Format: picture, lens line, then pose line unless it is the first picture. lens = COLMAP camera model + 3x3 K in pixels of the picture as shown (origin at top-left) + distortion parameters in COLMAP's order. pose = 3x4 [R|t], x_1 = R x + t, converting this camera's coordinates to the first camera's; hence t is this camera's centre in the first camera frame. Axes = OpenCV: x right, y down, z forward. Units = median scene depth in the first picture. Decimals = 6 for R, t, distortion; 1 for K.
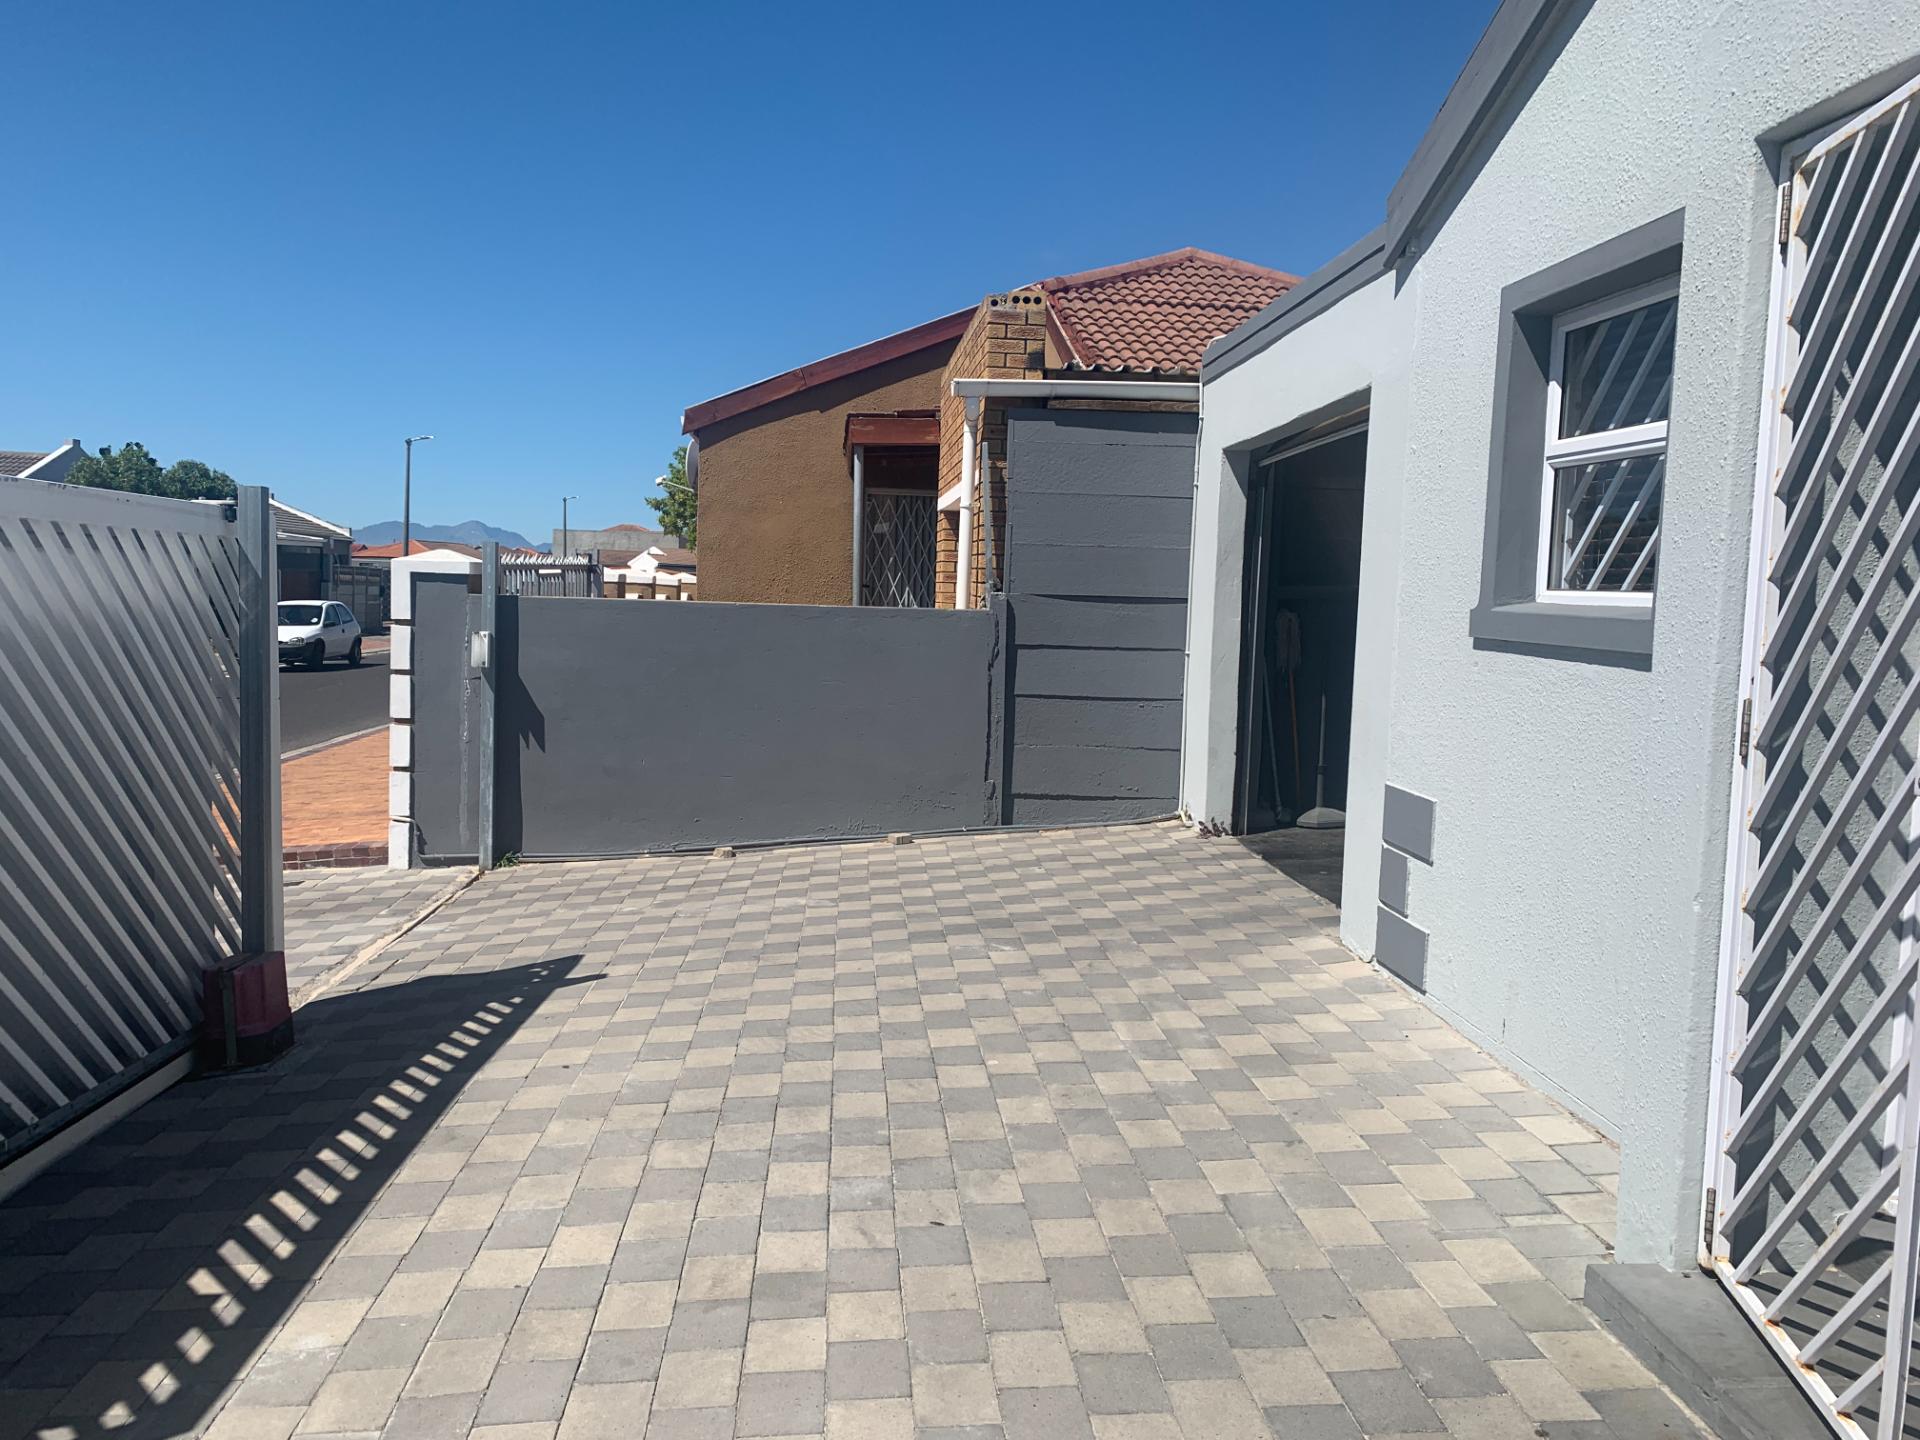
lens RADIAL K [[1471.1, 0, 957.1], [0, 1471.1, 734.1], [0, 0, 1]] dist [0.074357, -0.097255]
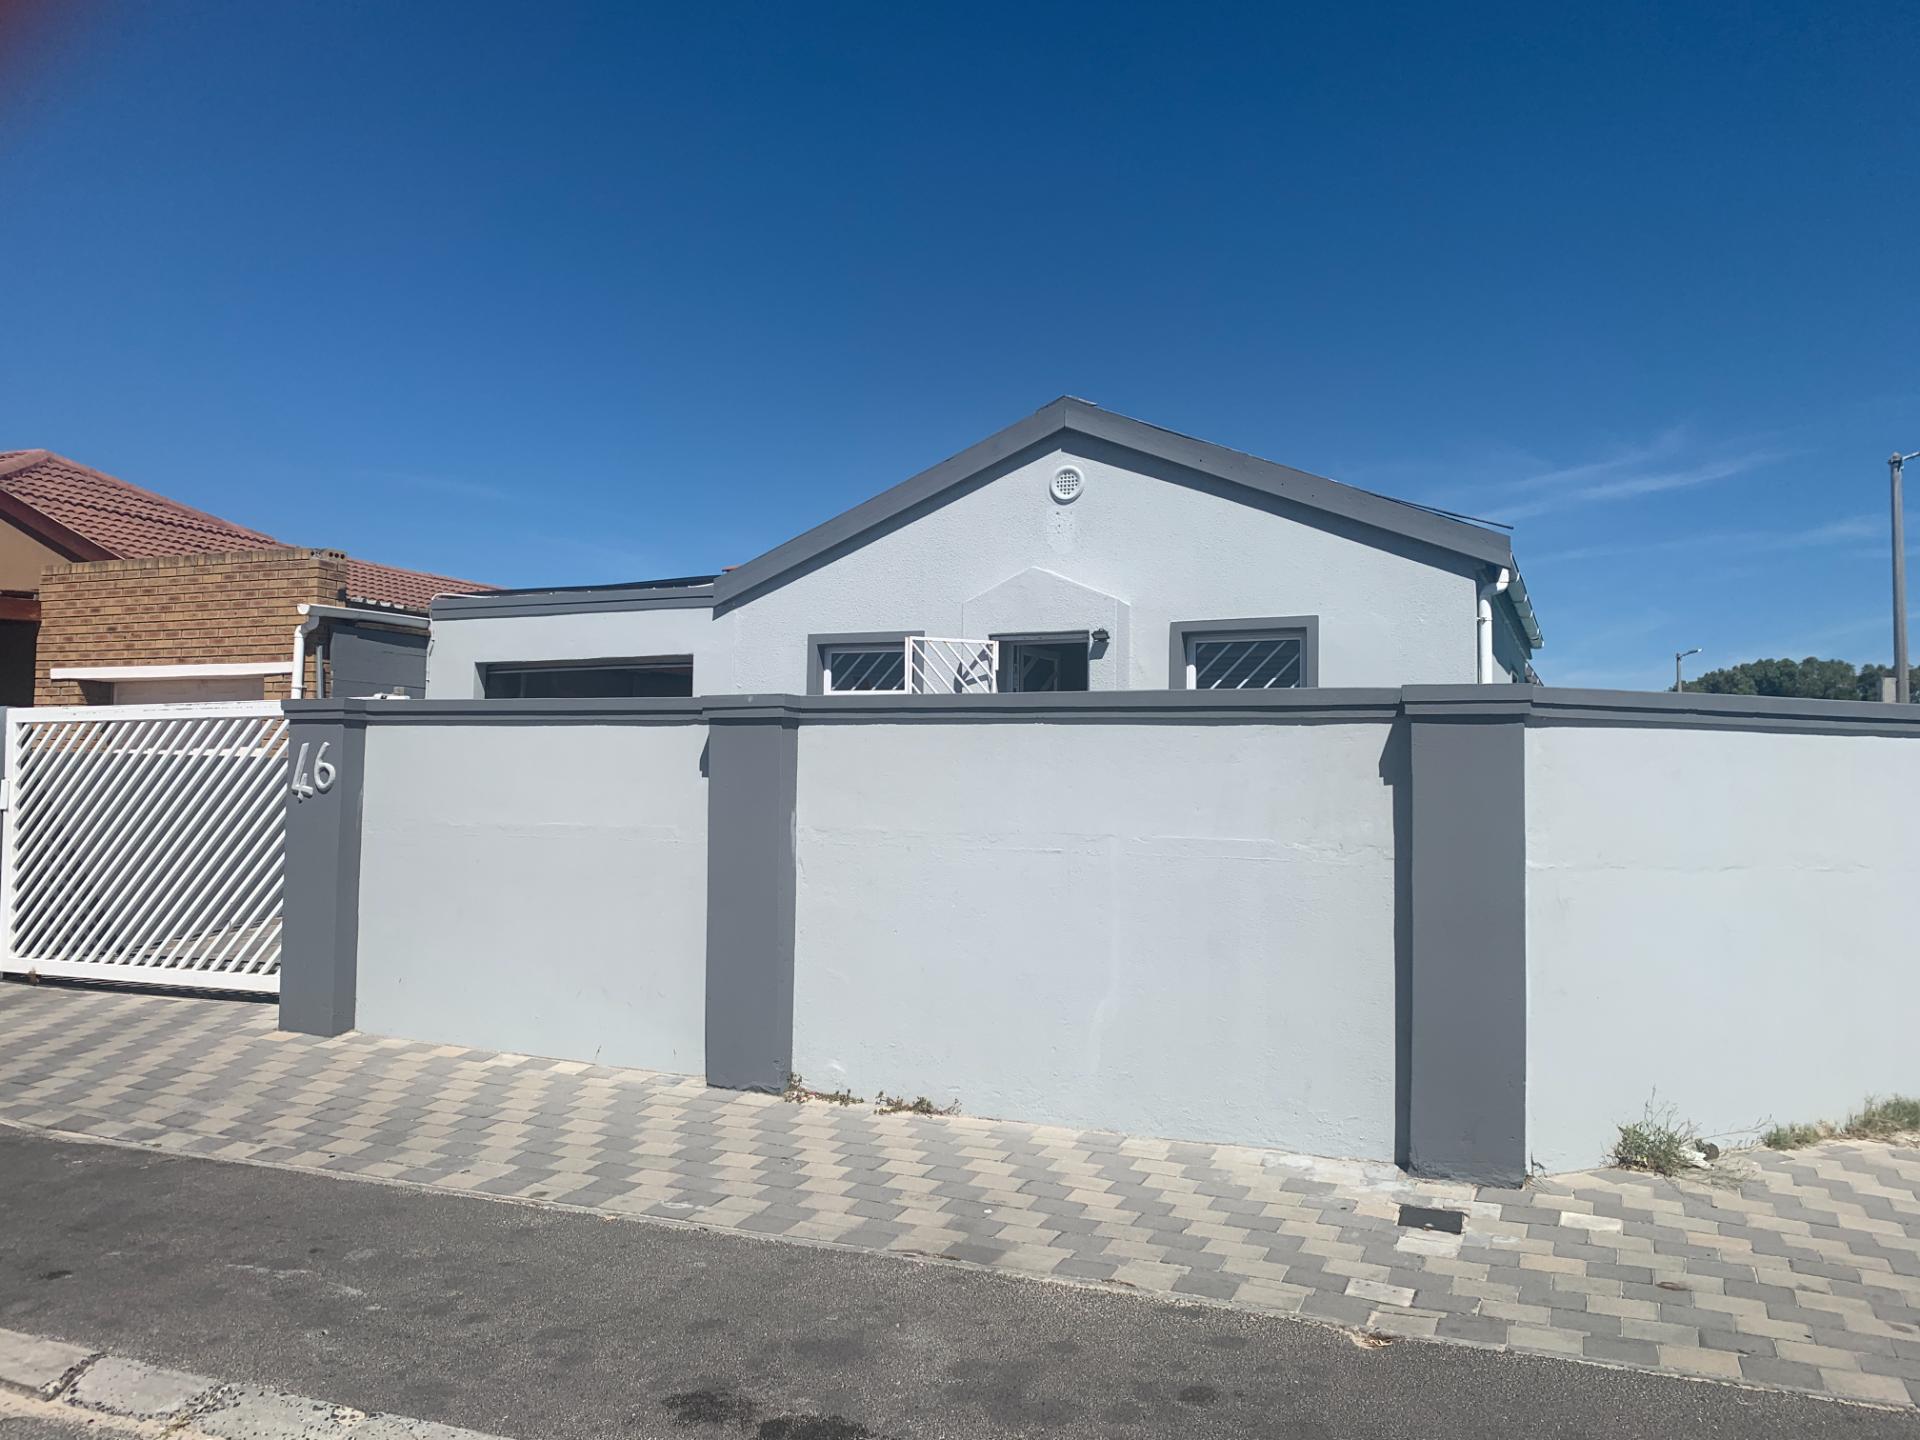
lens RADIAL K [[1446.9, 0, 964.2], [0, 1446.9, 762.3], [0, 0, 1]] dist [0.061259, -0.079592]
pose [[0.483562, -0.006719, 0.875284, -1.854483], [0.086237, 0.995471, -0.040001, 0.068927], [-0.871052, 0.094825, 0.481951, -0.526892]]
